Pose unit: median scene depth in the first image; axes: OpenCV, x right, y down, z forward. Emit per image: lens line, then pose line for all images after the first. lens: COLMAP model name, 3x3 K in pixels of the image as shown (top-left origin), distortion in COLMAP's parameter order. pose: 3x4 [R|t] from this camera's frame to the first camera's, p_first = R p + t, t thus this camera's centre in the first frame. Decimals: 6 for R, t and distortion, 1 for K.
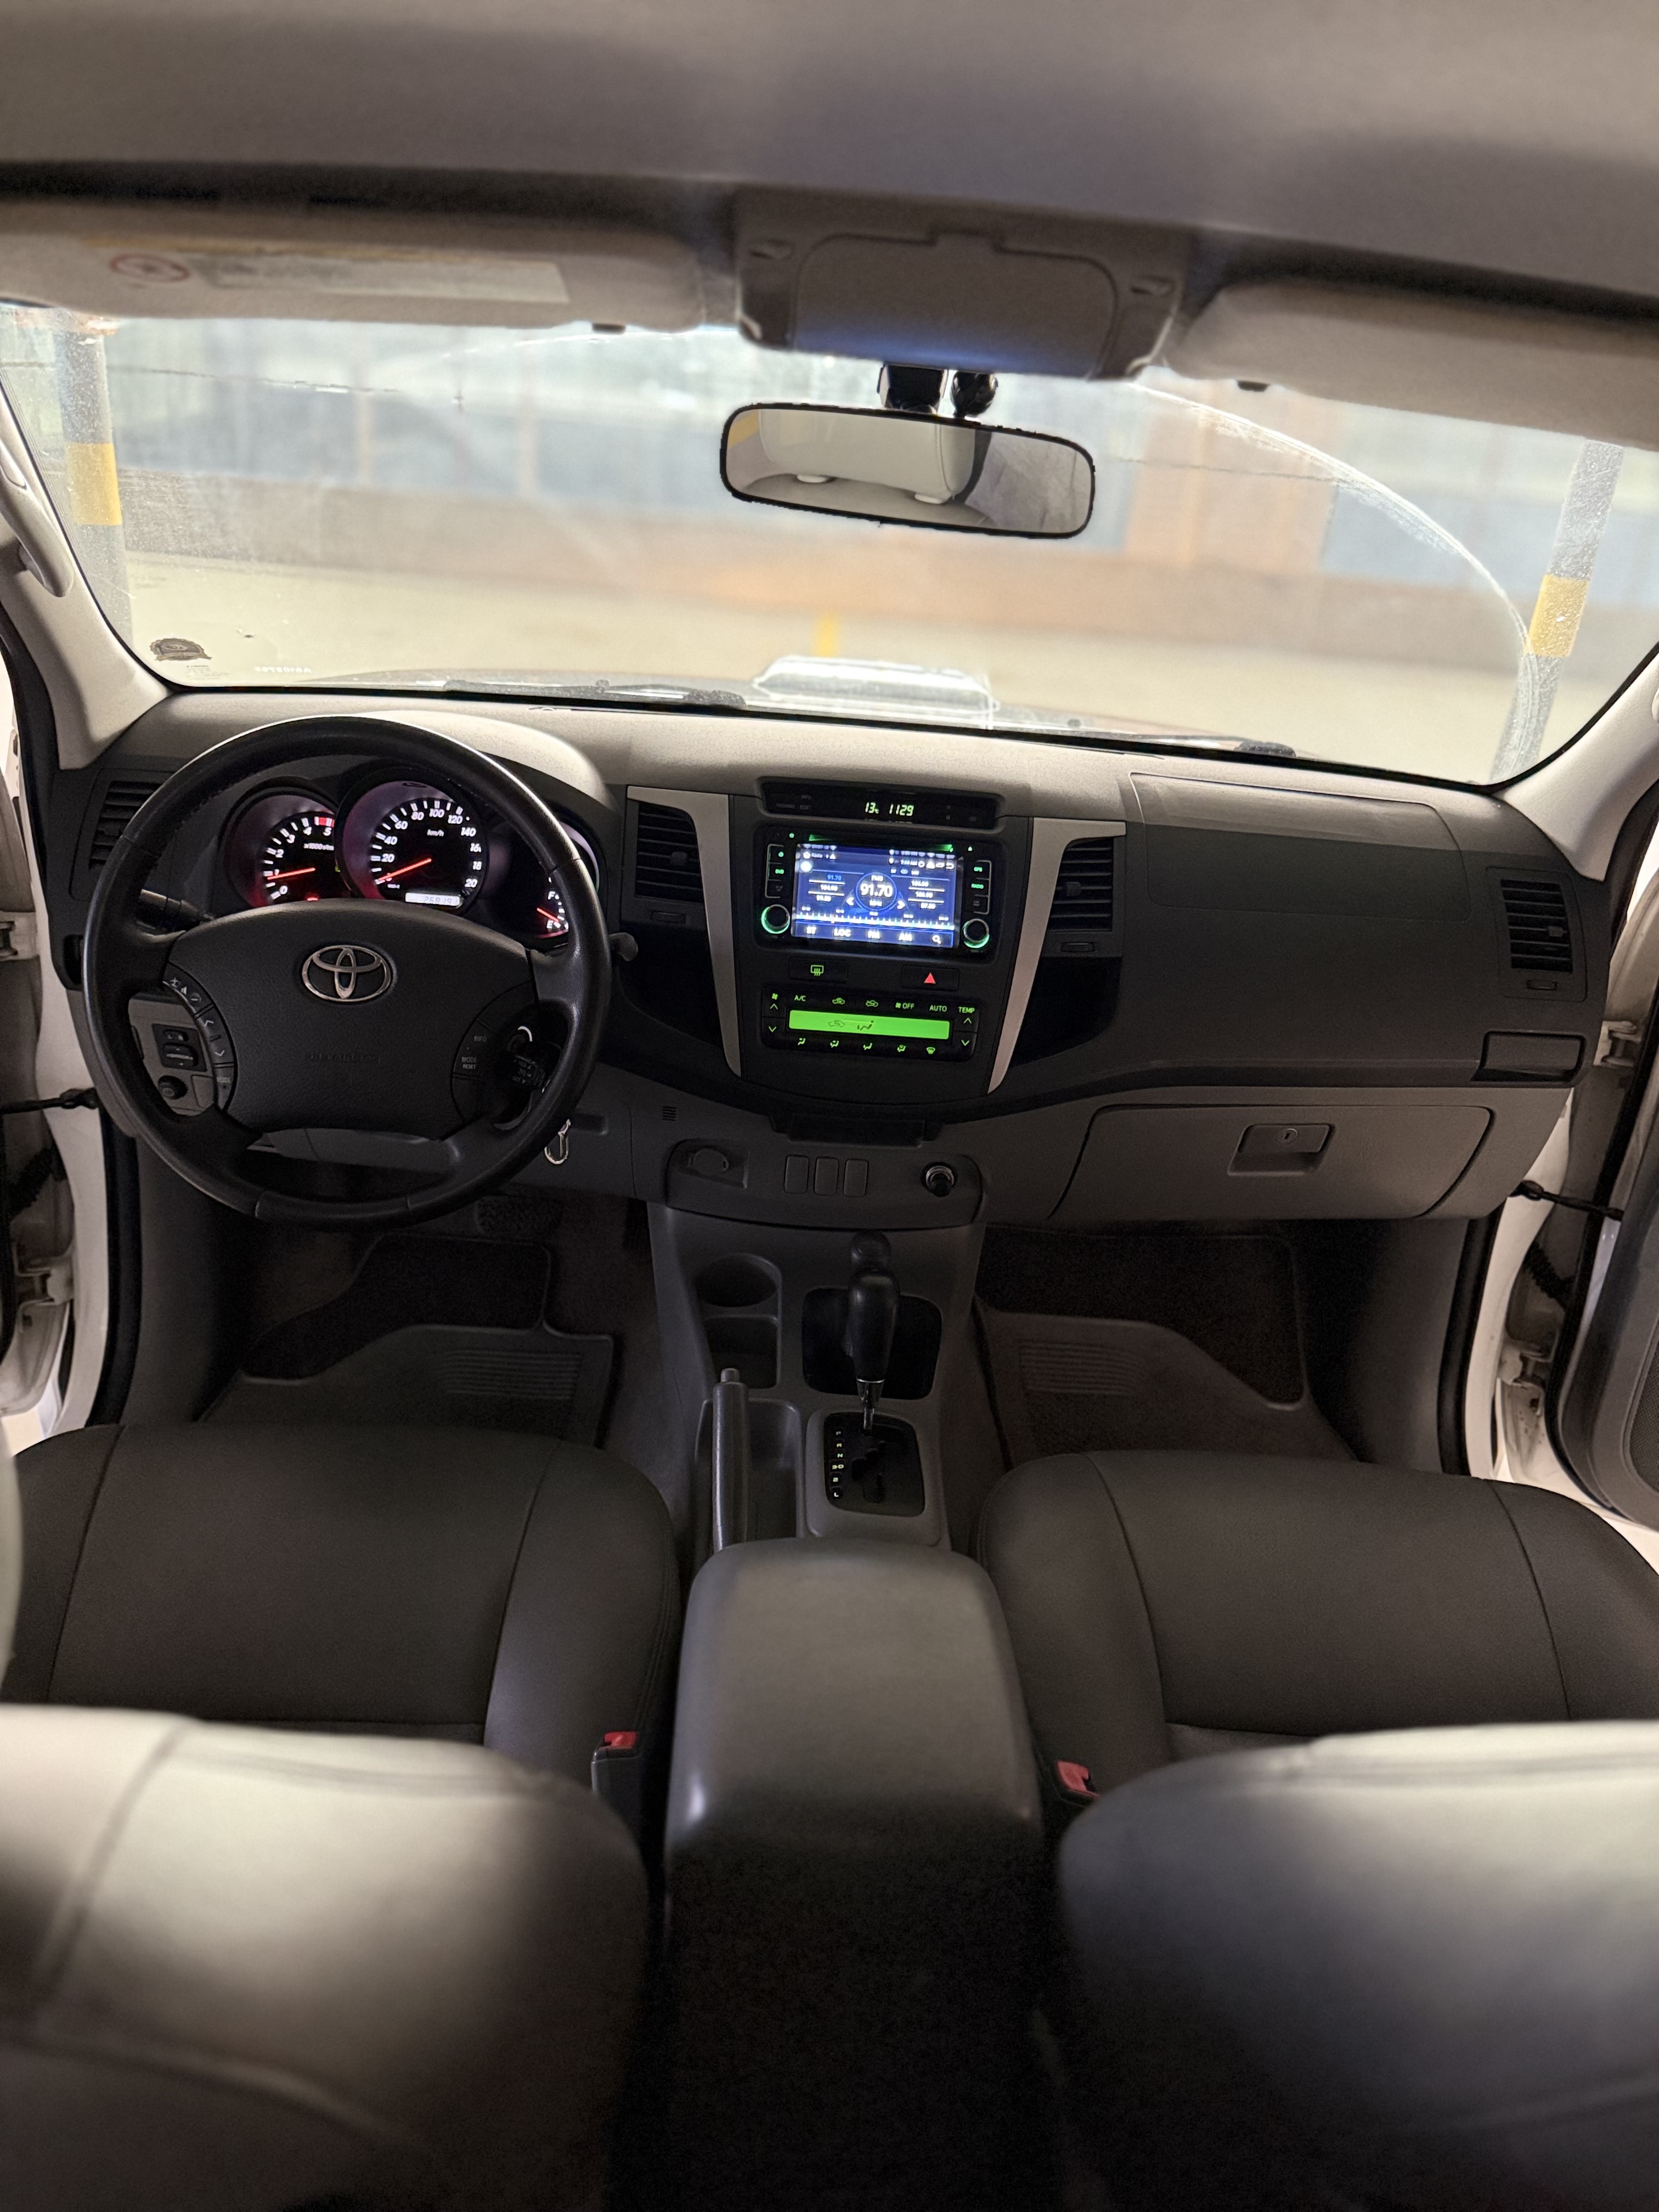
lens RADIAL K [[1537.2, 0, 829.5], [0, 1537.2, 1106.0], [0, 0, 1]] dist [0.103038, -0.210218]
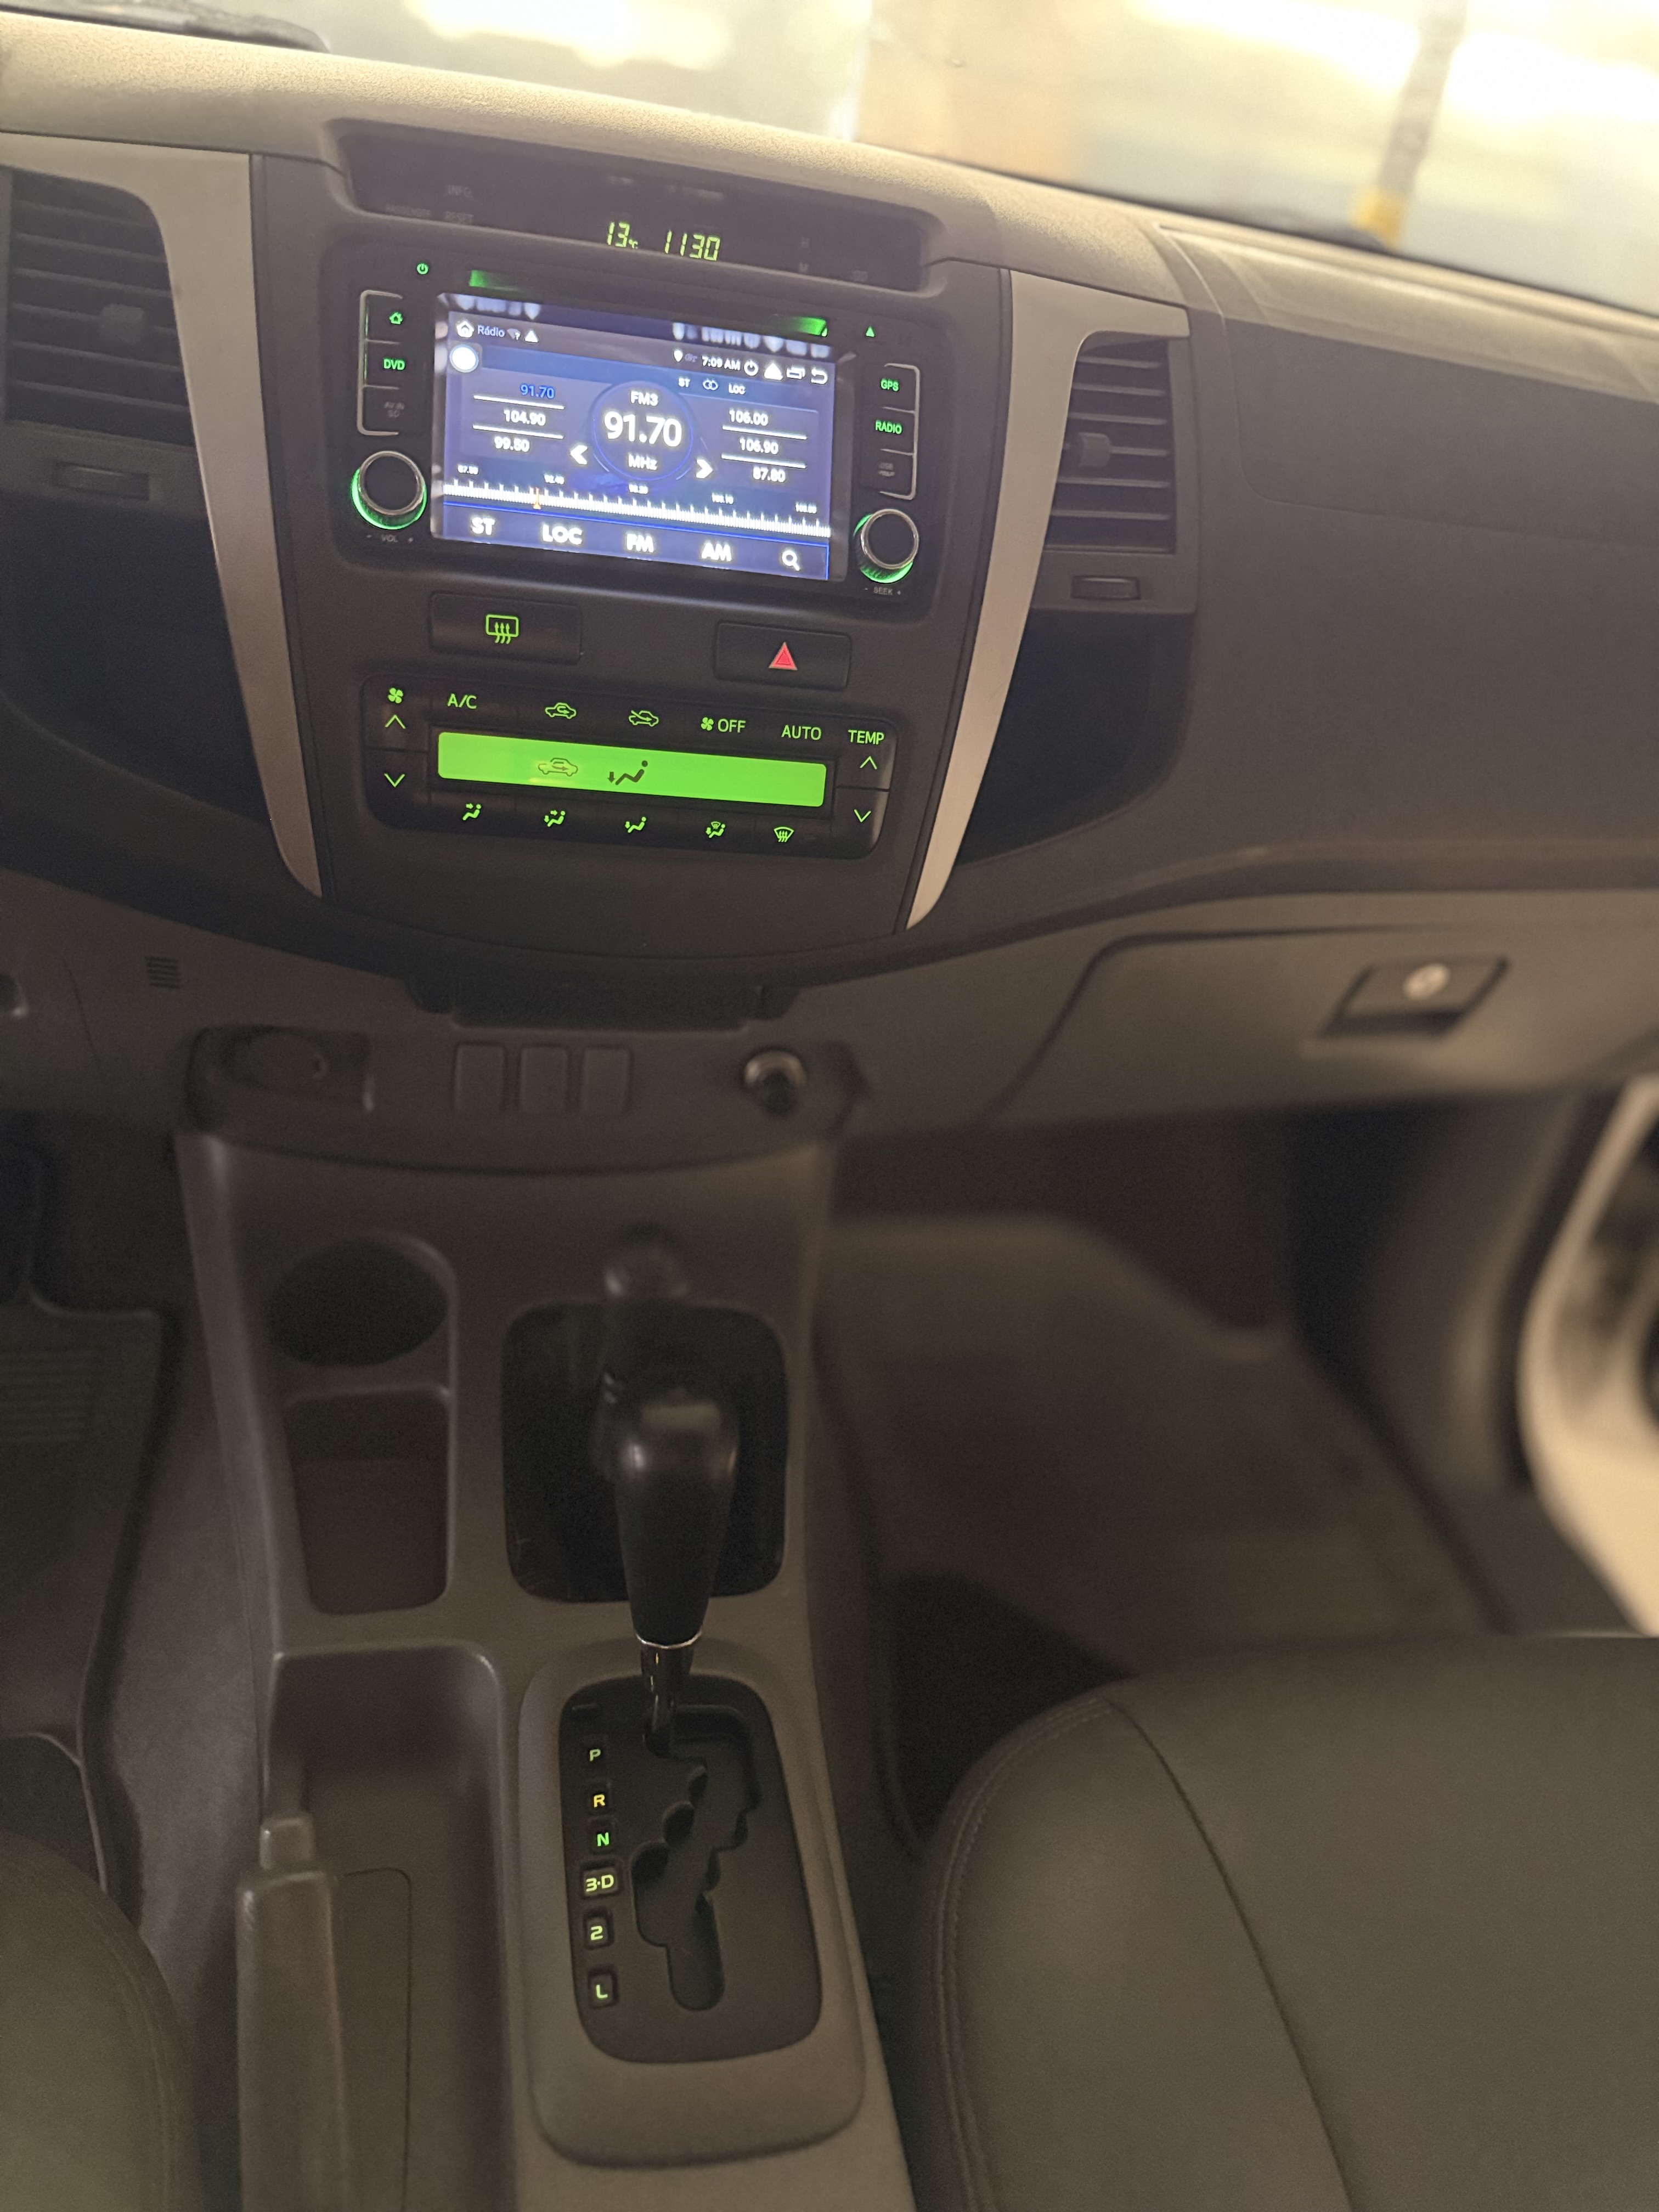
lens RADIAL K [[1537.2, 0, 829.5], [0, 1537.2, 1106.0], [0, 0, 1]] dist [0.103038, -0.210218]
pose [[0.982464, -0.035256, 0.183091, -0.002721], [0.000077, 0.982038, 0.188686, -0.042062], [-0.186454, -0.185363, 0.964819, 0.561335]]
